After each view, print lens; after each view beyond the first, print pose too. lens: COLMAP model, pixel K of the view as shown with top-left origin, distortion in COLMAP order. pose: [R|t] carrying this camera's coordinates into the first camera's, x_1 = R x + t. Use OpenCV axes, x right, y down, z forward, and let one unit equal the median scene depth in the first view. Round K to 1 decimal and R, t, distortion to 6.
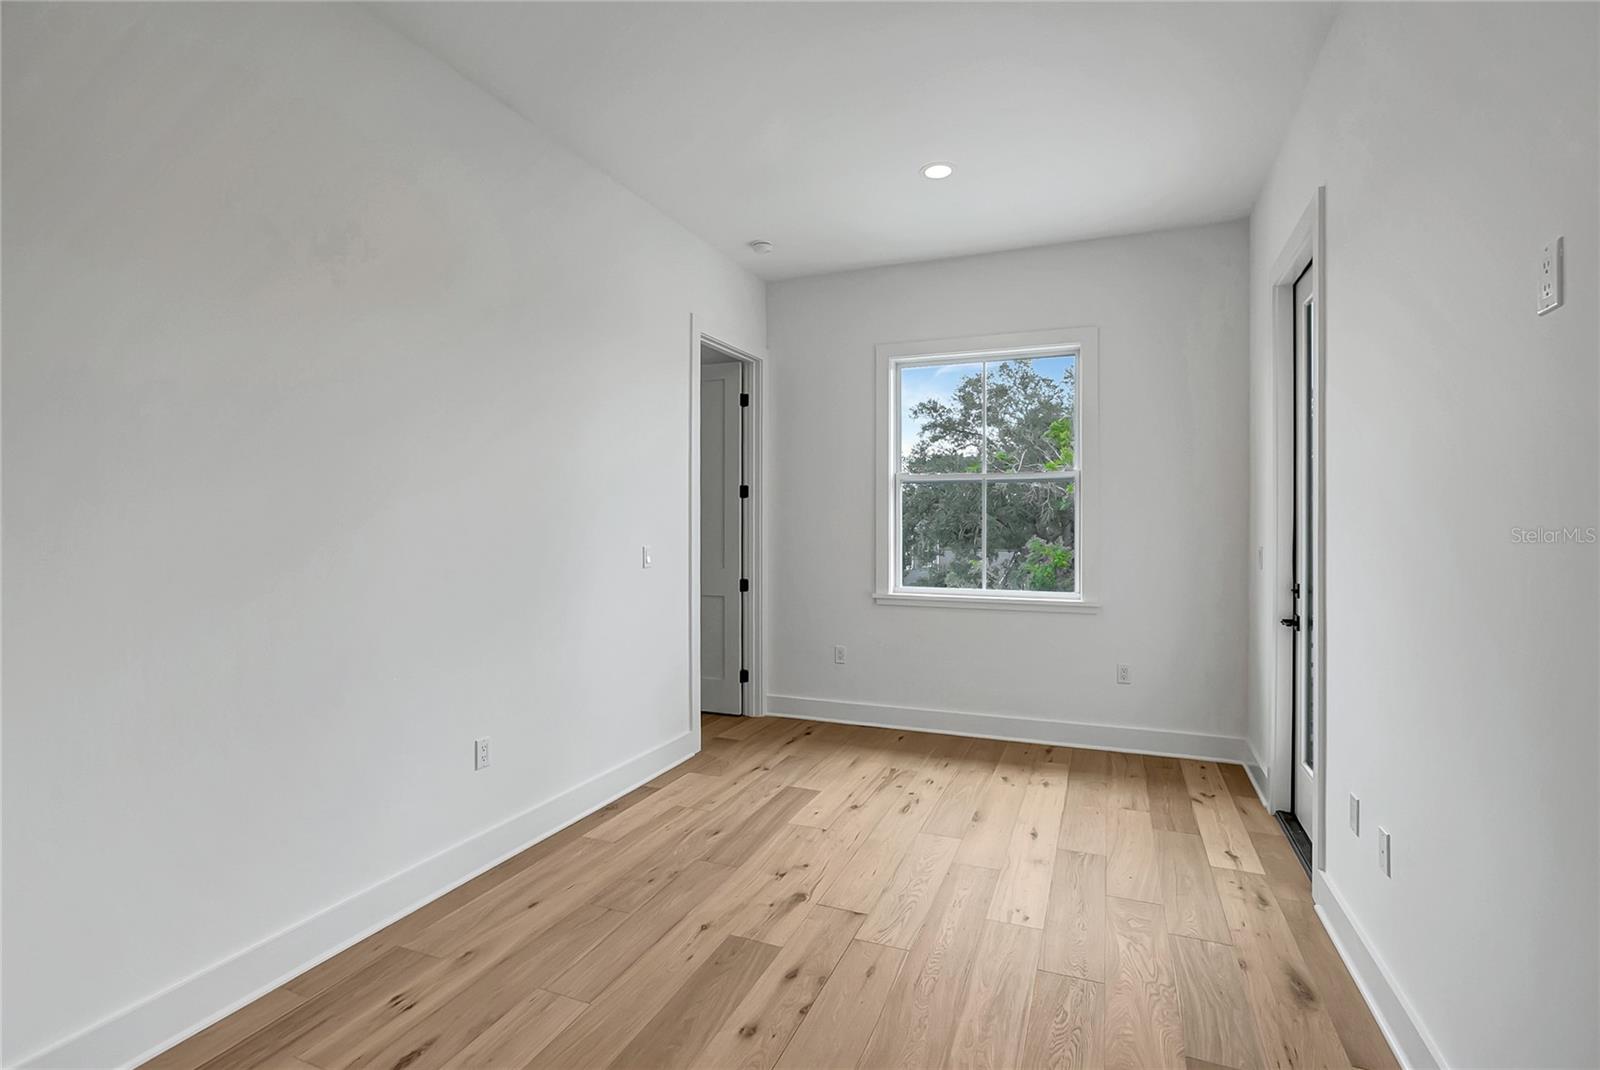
lens RADIAL K [[750.1, 0, 801.5], [0, 750.1, 538.1], [0, 0, 1]] dist [-0.004681, 0.000666]
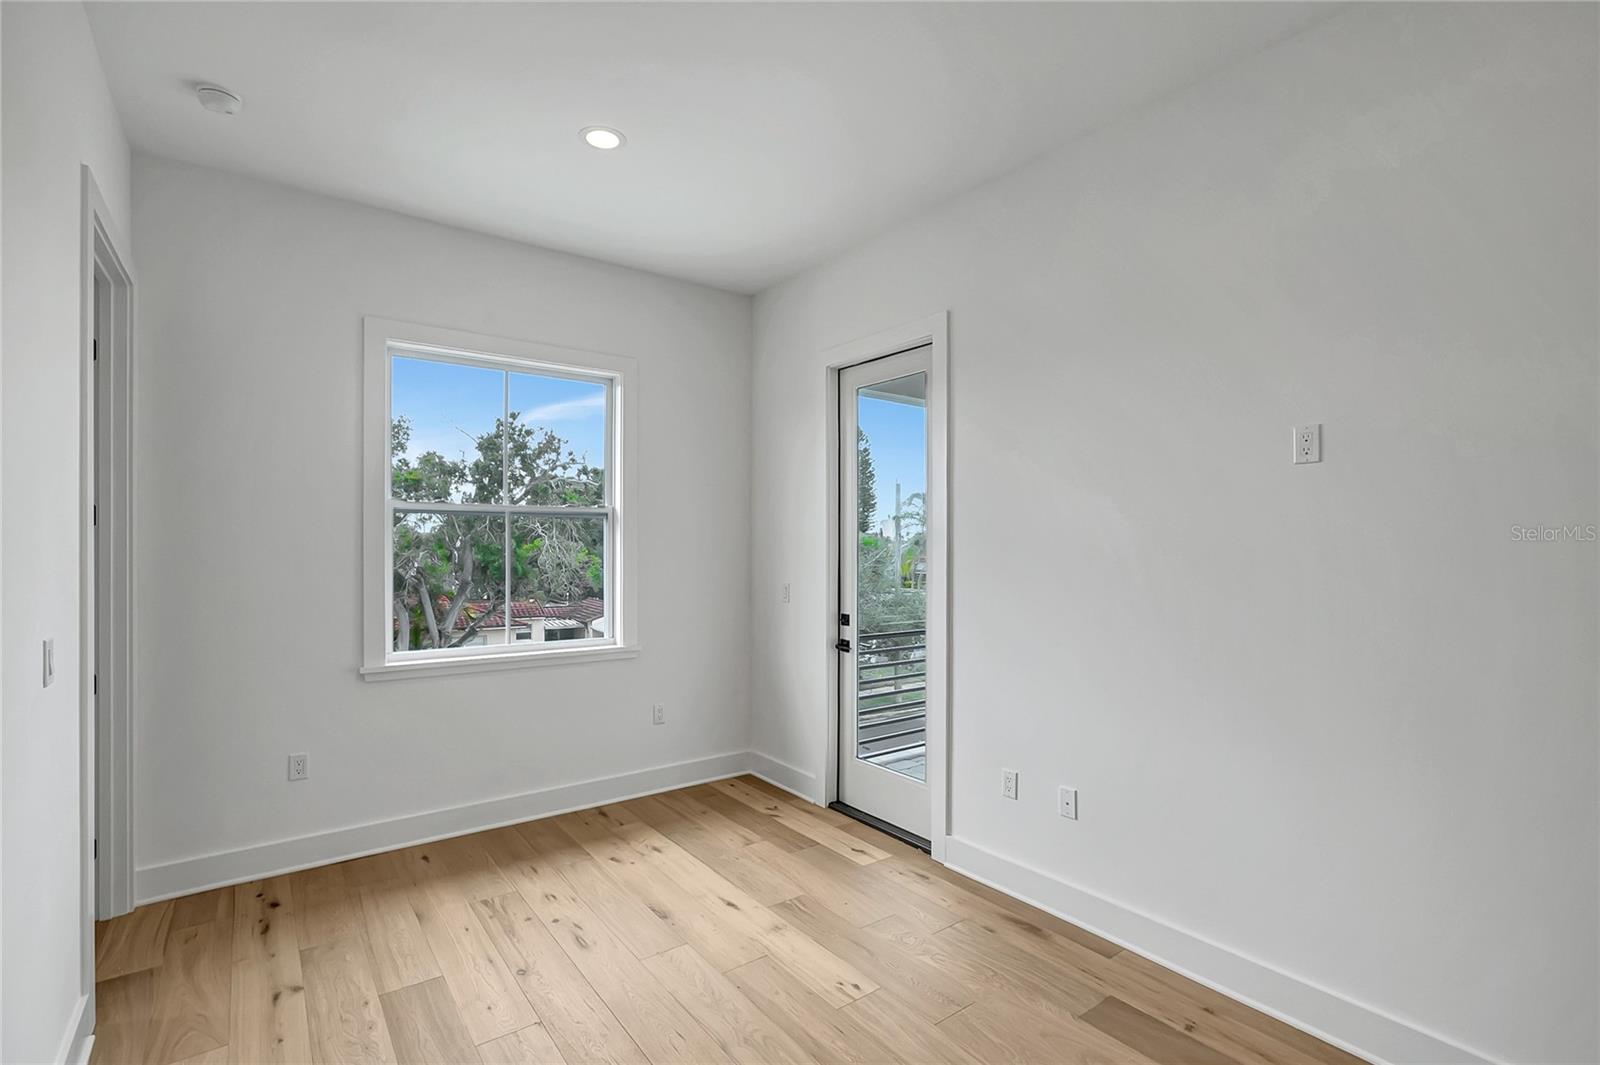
lens RADIAL K [[747.1, 0, 787.3], [0, 747.1, 522.2], [0, 0, 1]] dist [-0.031867, 0.021108]
pose [[0.520727, 0.022846, 0.853418, -0.403872], [0.019090, 0.999080, -0.038394, -0.039200], [-0.853510, 0.036285, 0.519812, 0.391845]]
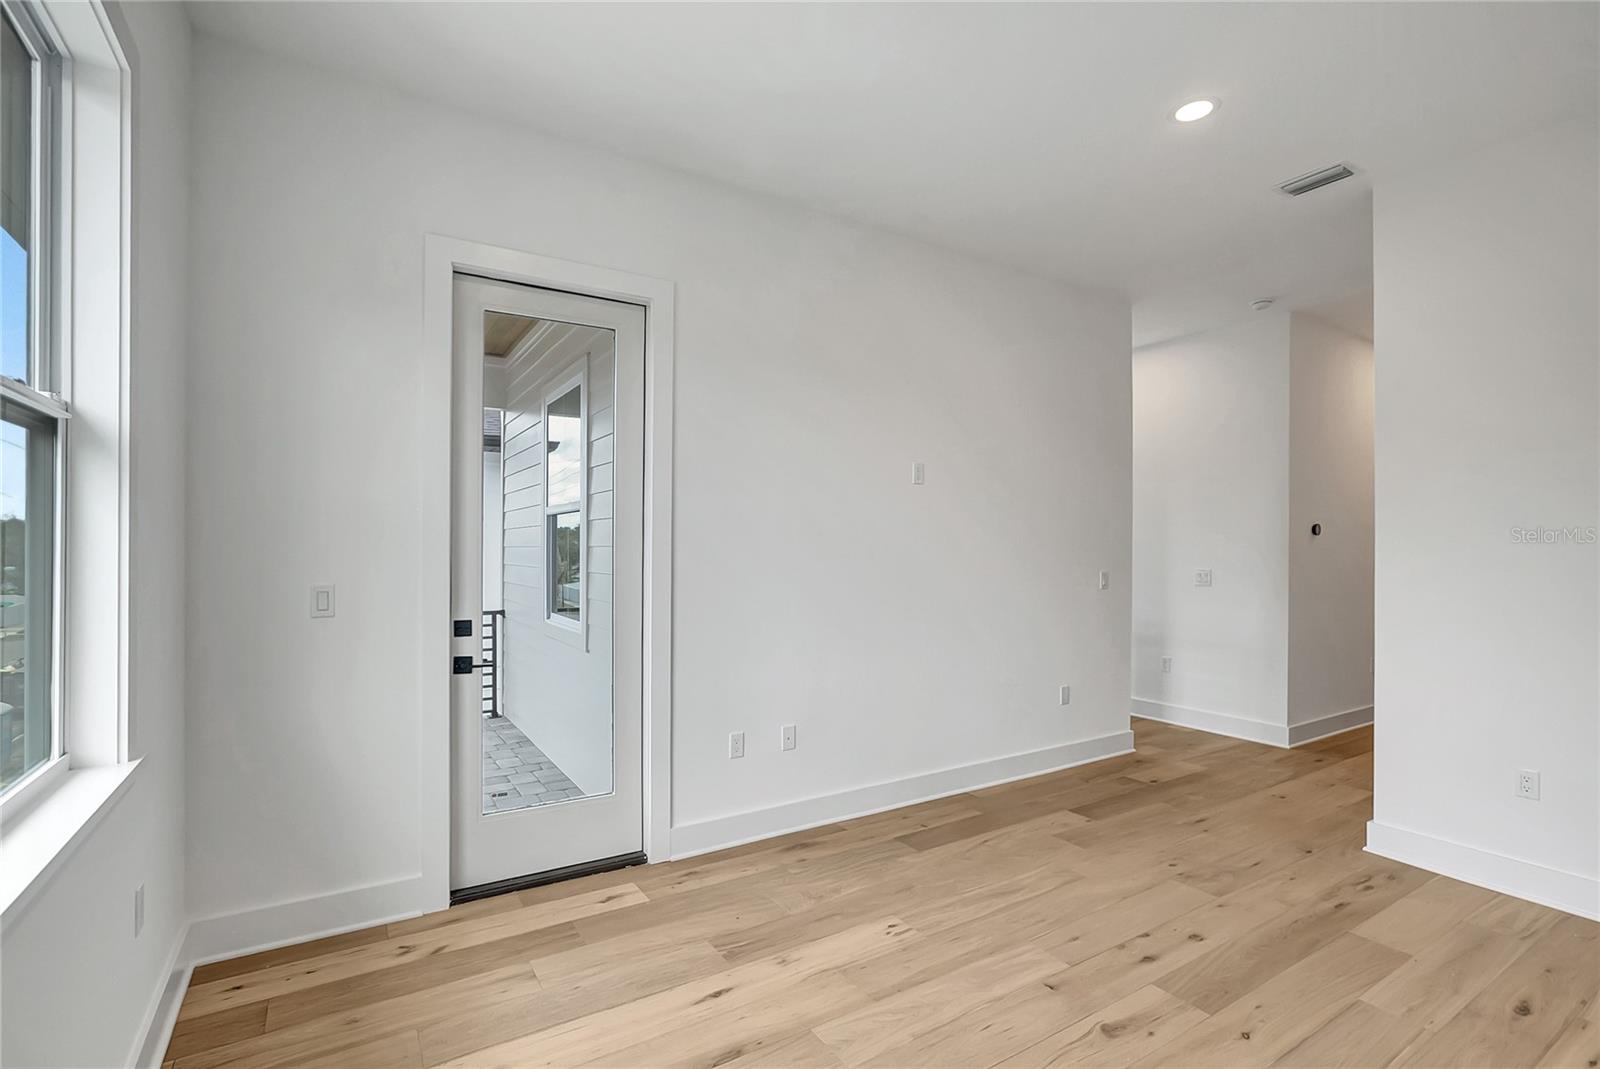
lens RADIAL K [[734.8, 0, 795.0], [0, 734.8, 550.3], [0, 0, 1]] dist [-0.000689, 0.000400]
pose [[-0.816294, -0.002964, 0.577630, -0.130949], [0.007398, 0.999851, 0.015586, -0.027397], [-0.577590, 0.016996, -0.816150, 1.341971]]
